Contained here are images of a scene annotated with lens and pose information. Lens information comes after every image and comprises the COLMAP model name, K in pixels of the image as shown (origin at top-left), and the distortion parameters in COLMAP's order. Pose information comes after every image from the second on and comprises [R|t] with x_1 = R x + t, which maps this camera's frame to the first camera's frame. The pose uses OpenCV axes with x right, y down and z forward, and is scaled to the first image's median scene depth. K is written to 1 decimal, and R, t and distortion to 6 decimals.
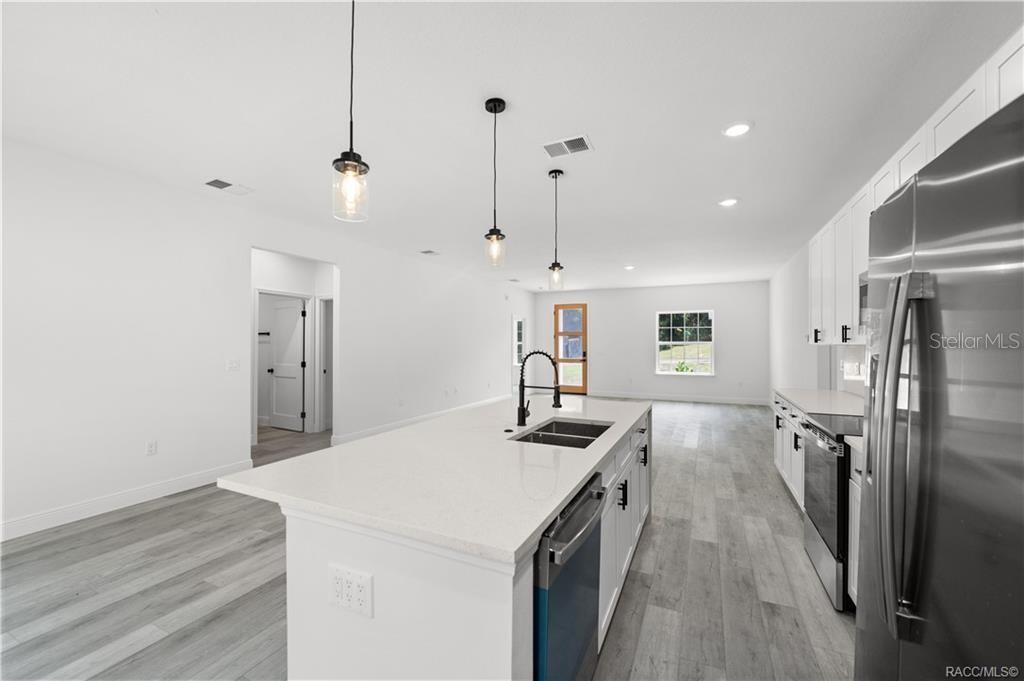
lens RADIAL K [[420.5, 0, 512.0], [0, 420.5, 340.5], [0, 0, 1]] dist [0.014187, 0.000085]
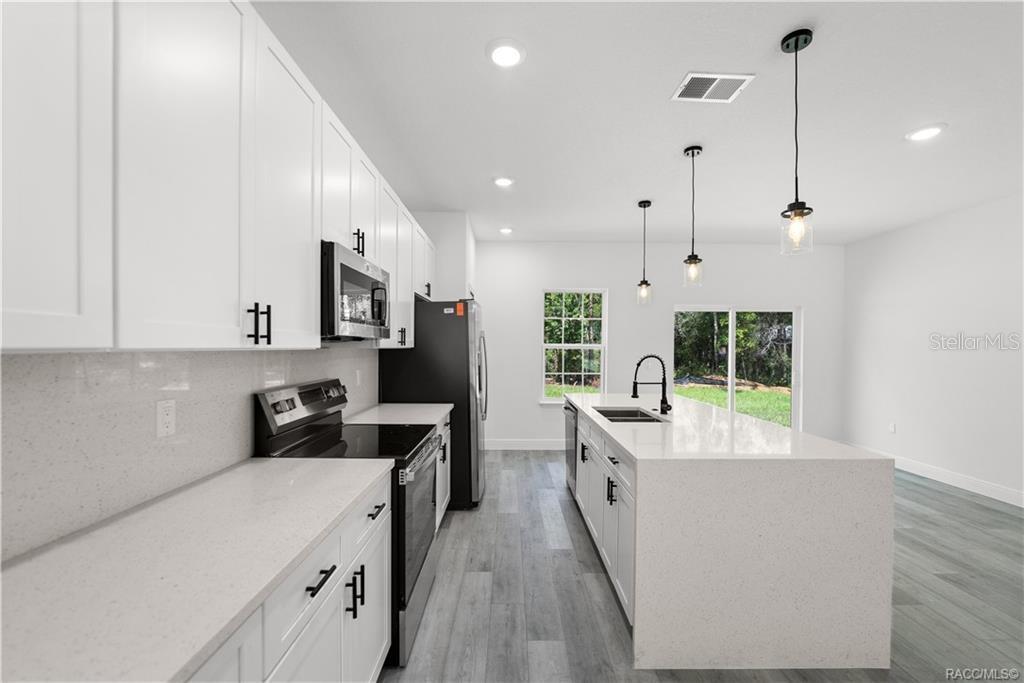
lens RADIAL K [[420.5, 0, 512.0], [0, 420.5, 341.5], [0, 0, 1]] dist [0.014187, 0.000085]
pose [[-0.904569, -0.021438, -0.425787, 0.918758], [-0.011718, 0.999608, -0.025436, 0.021333], [0.426166, -0.018020, -0.904466, 1.832806]]
